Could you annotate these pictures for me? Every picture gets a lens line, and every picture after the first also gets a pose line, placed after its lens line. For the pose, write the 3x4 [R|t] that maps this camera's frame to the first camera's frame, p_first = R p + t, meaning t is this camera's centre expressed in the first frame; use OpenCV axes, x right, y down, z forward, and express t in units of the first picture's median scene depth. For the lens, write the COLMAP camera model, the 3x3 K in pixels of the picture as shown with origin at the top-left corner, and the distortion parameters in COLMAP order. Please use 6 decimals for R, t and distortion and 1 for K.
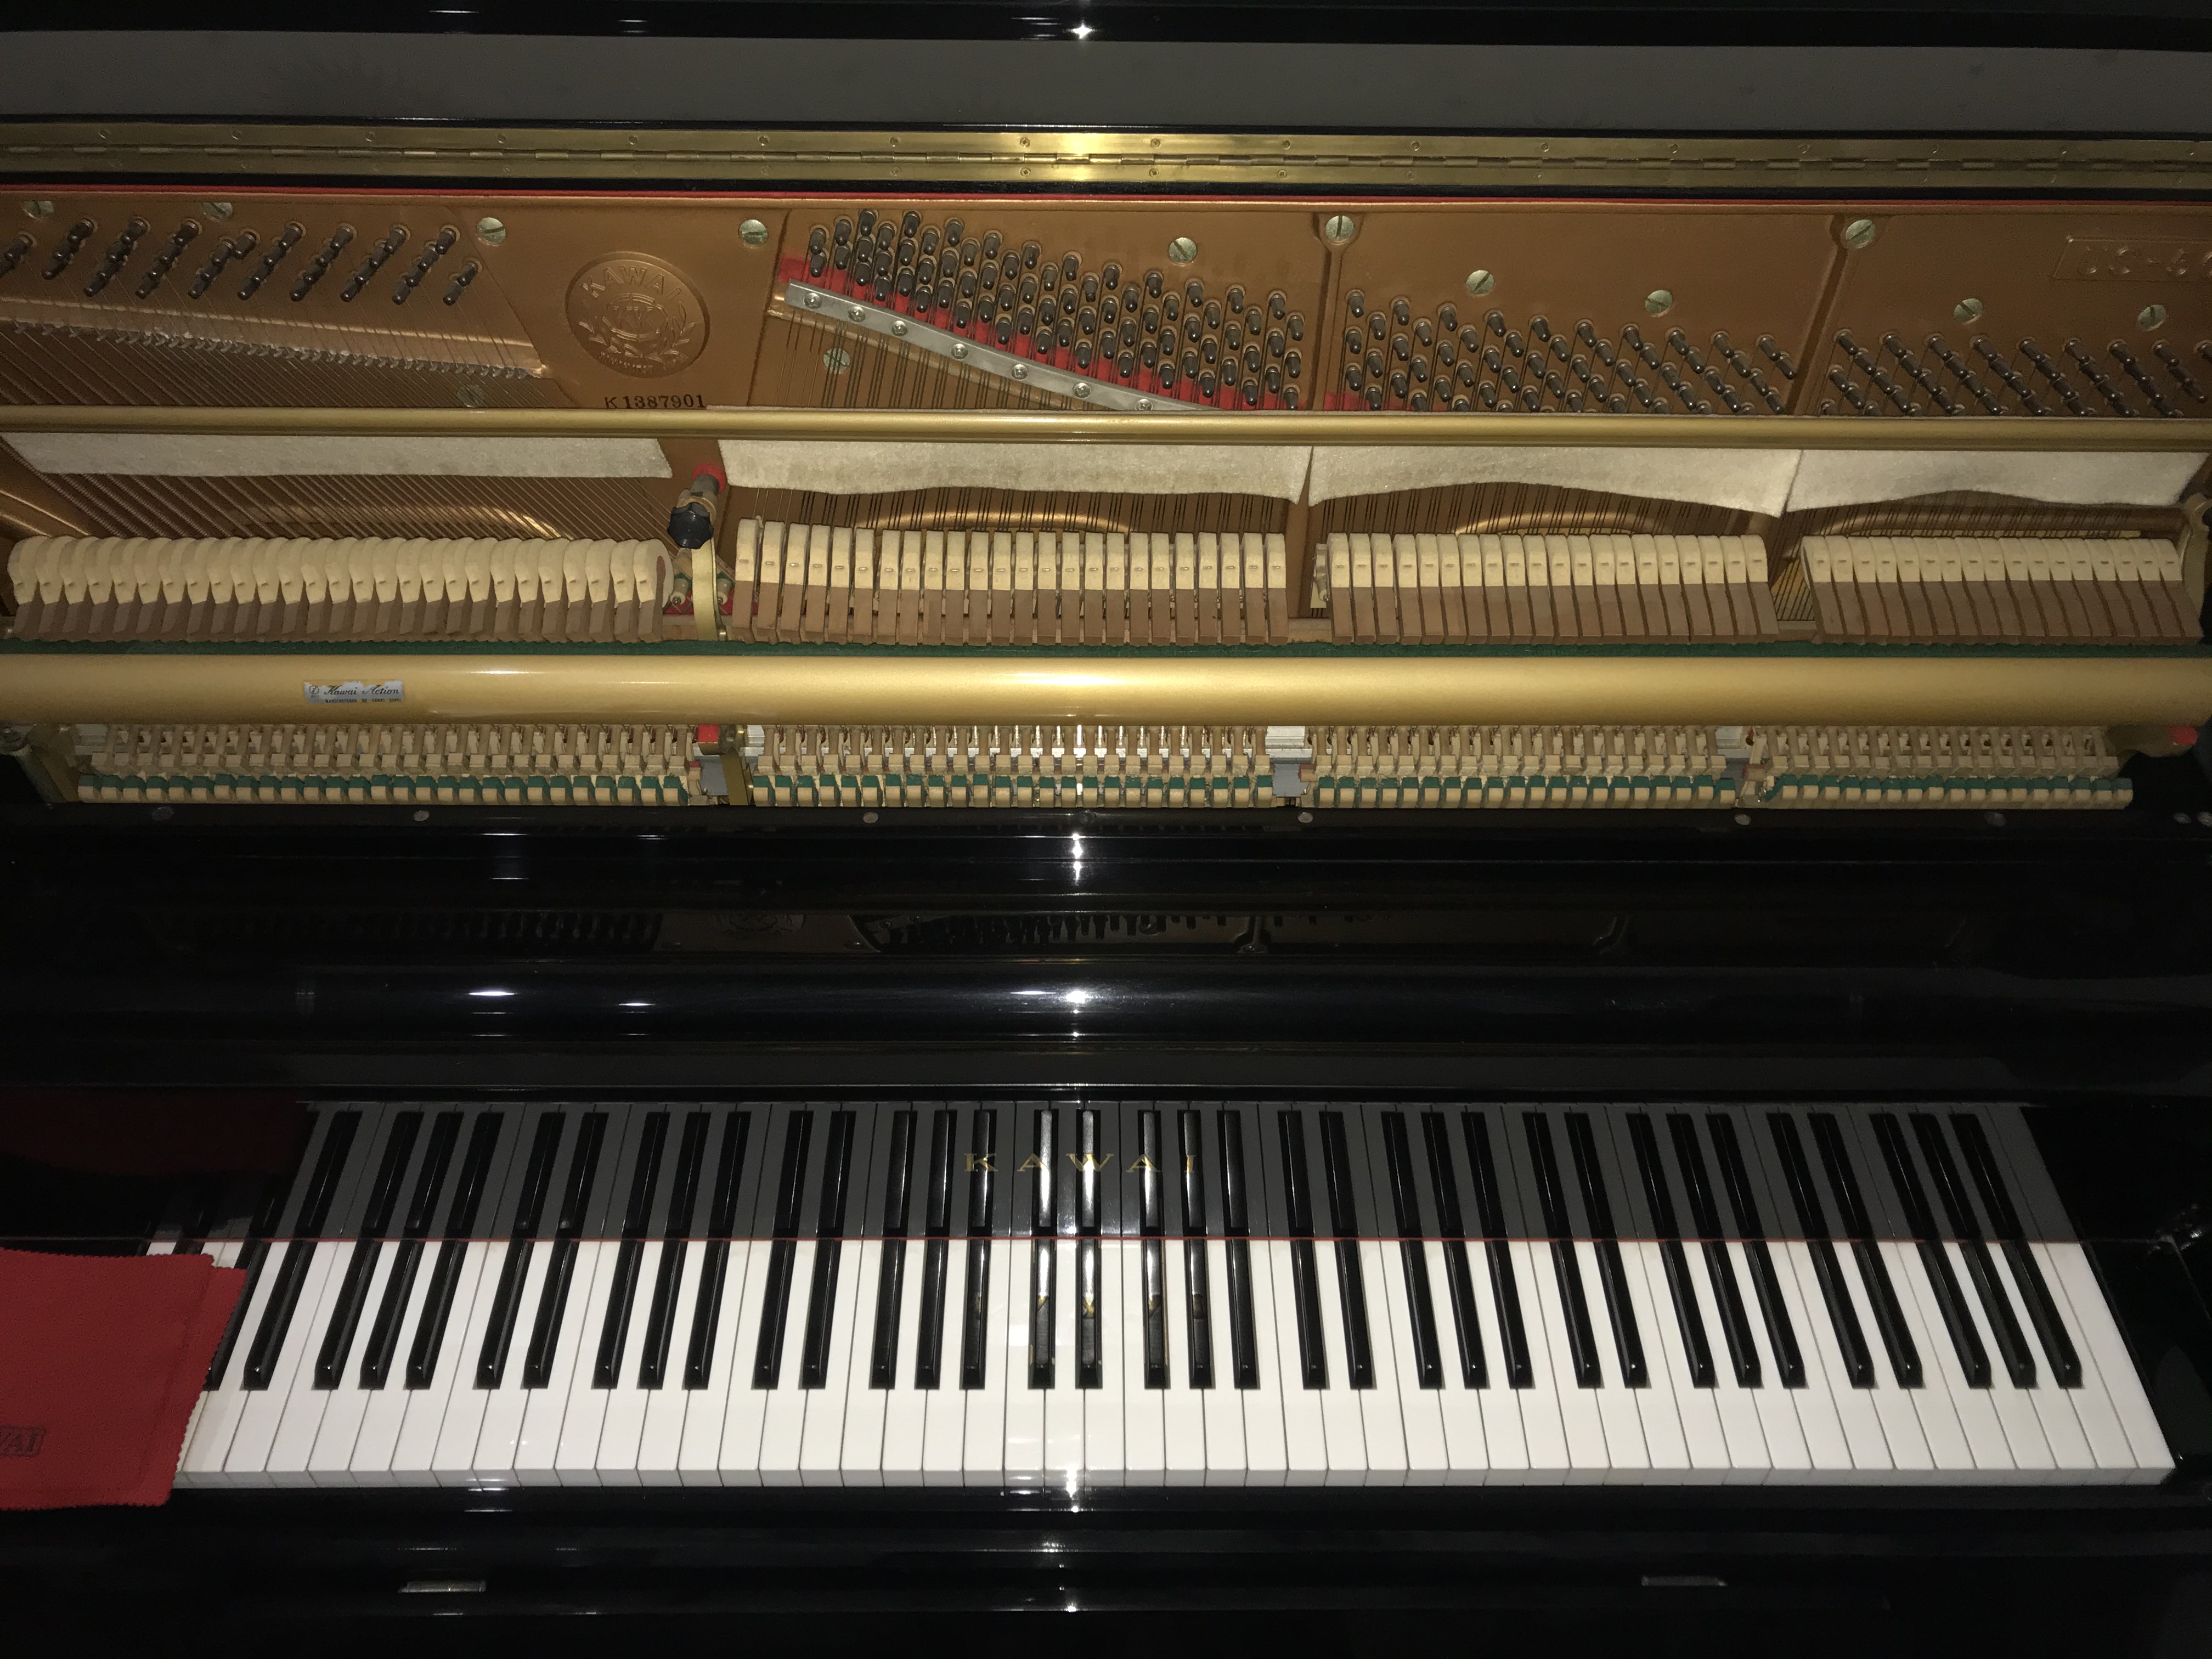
lens RADIAL K [[1817.6, 0, 1111.7], [0, 1817.6, 829.0], [0, 0, 1]] dist [-0.024514, 0.001691]
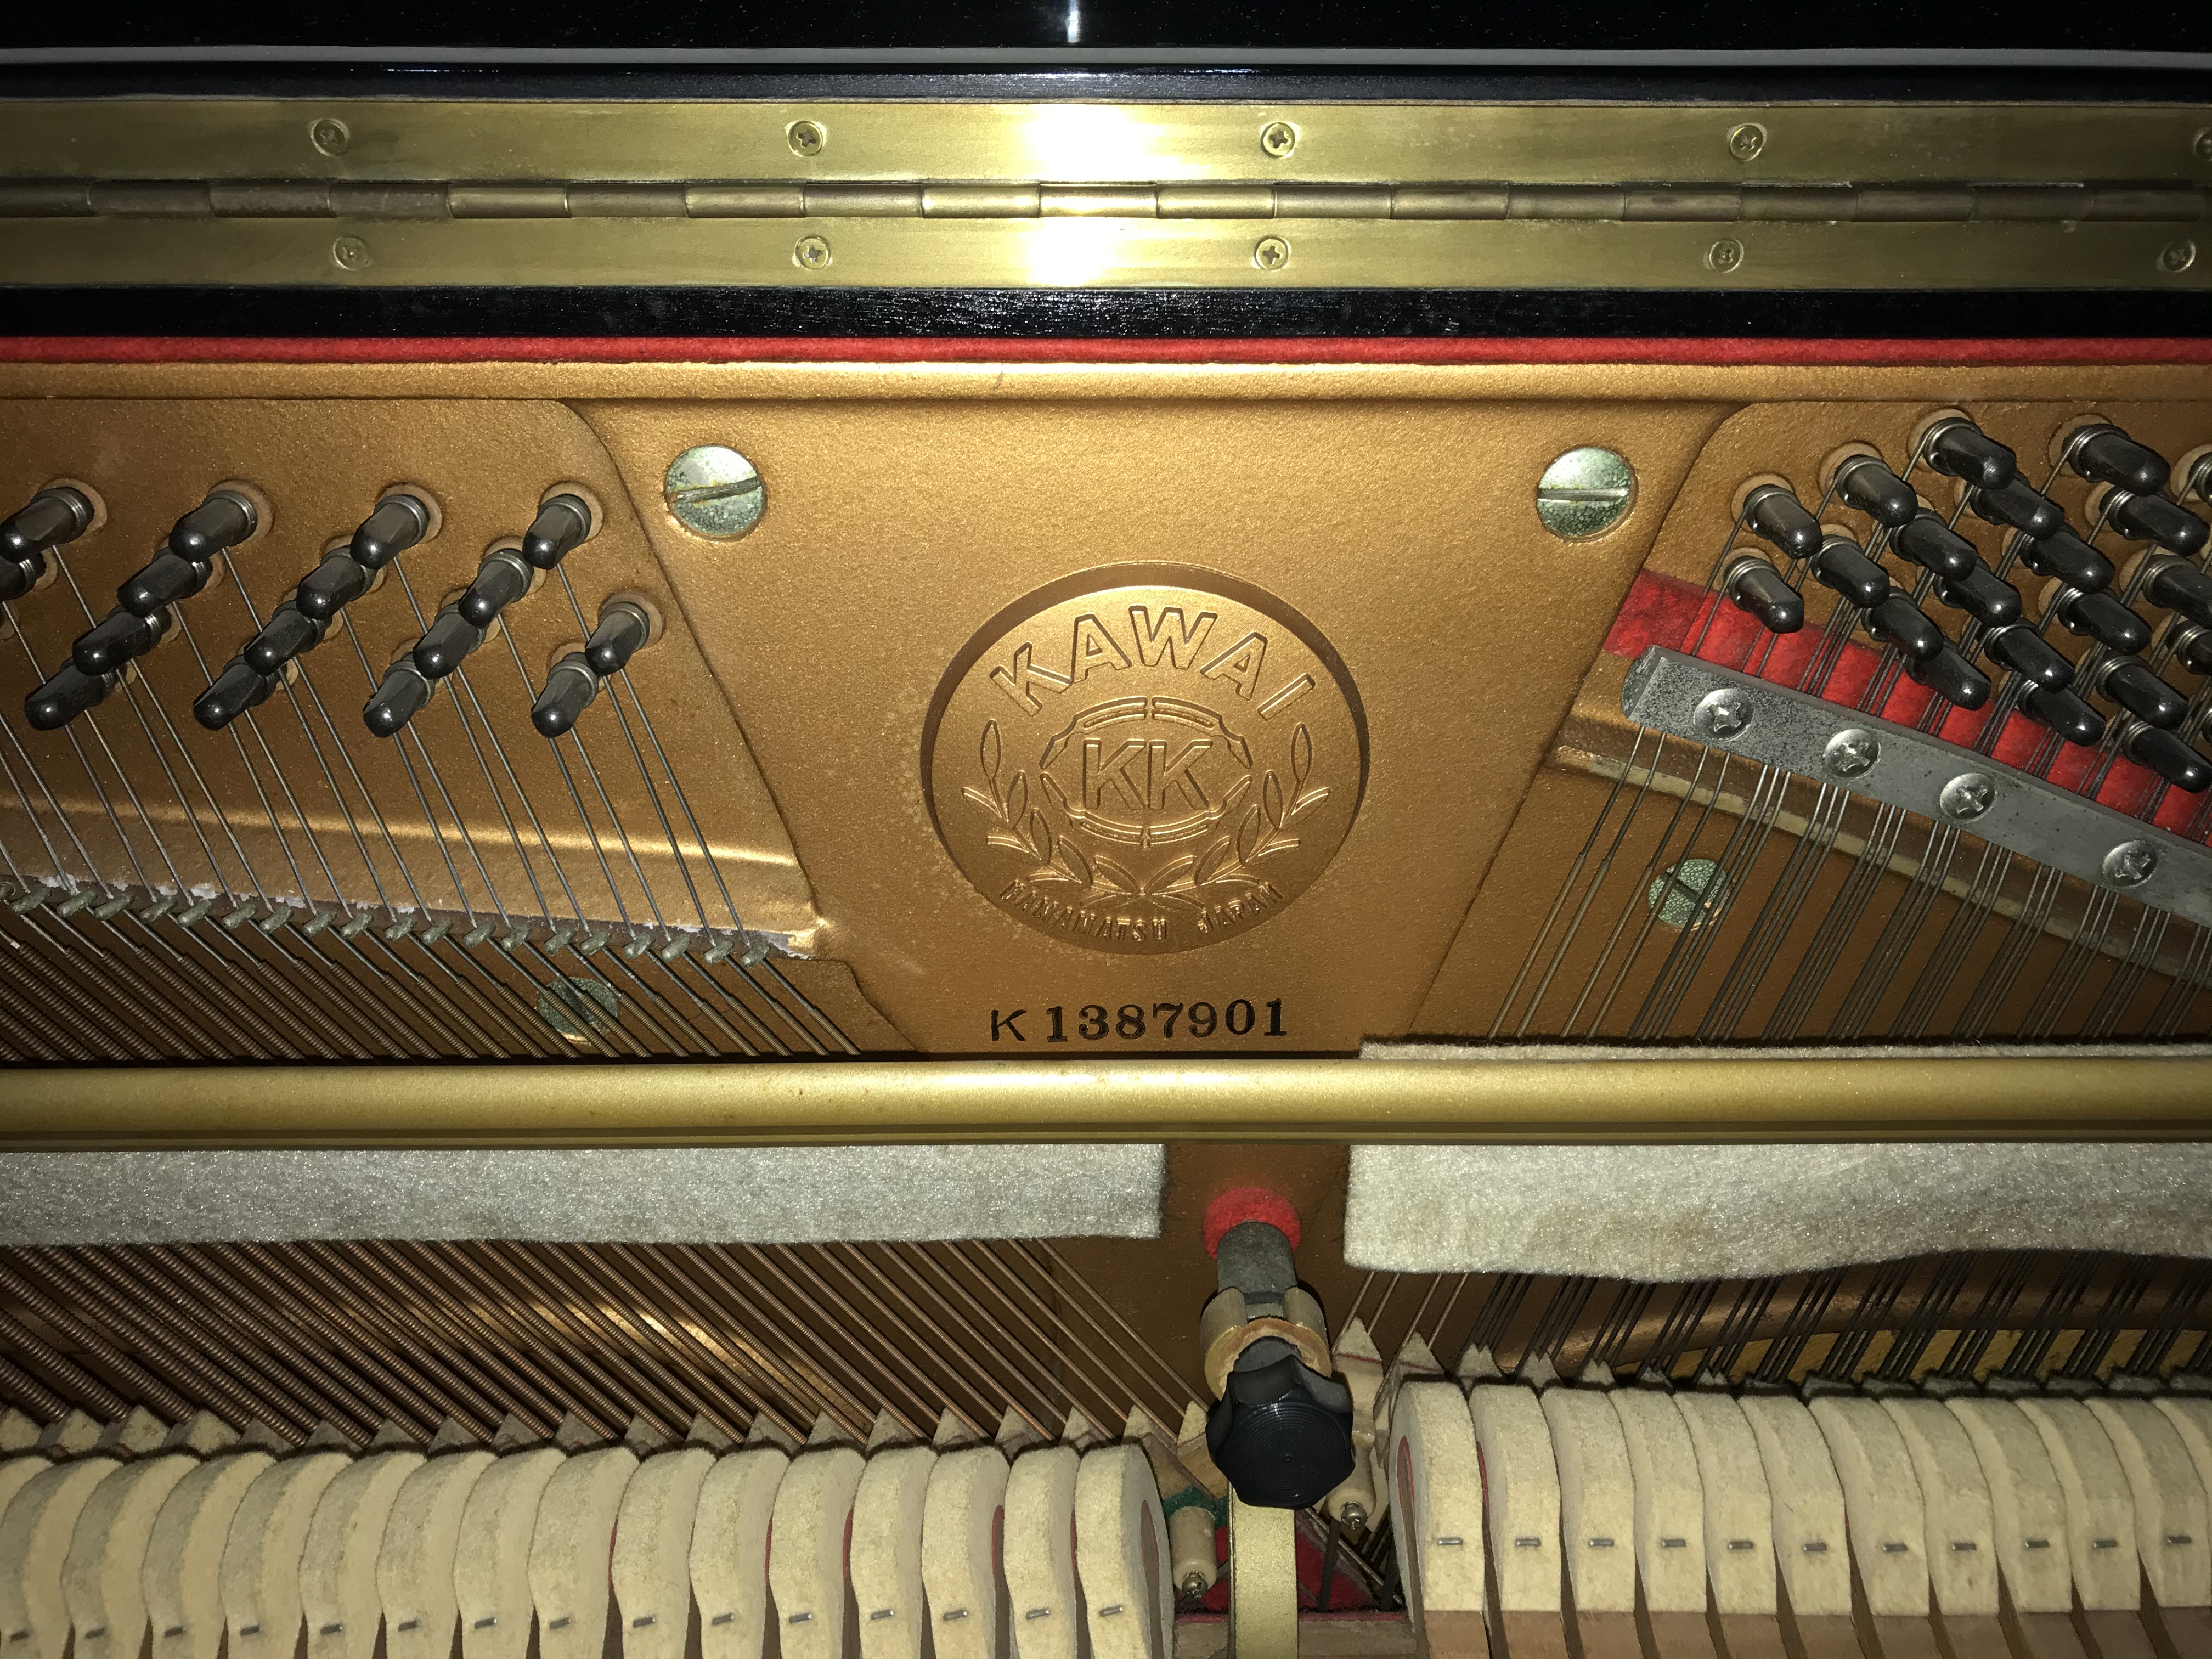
lens RADIAL K [[1817.6, 0, 1104.8], [0, 1817.6, 827.8], [0, 0, 1]] dist [-0.024514, 0.001691]
pose [[0.999887, -0.014958, 0.001263, -0.264266], [0.014728, 0.961281, -0.275176, -0.183061], [0.002902, 0.275163, 0.961393, 0.686802]]
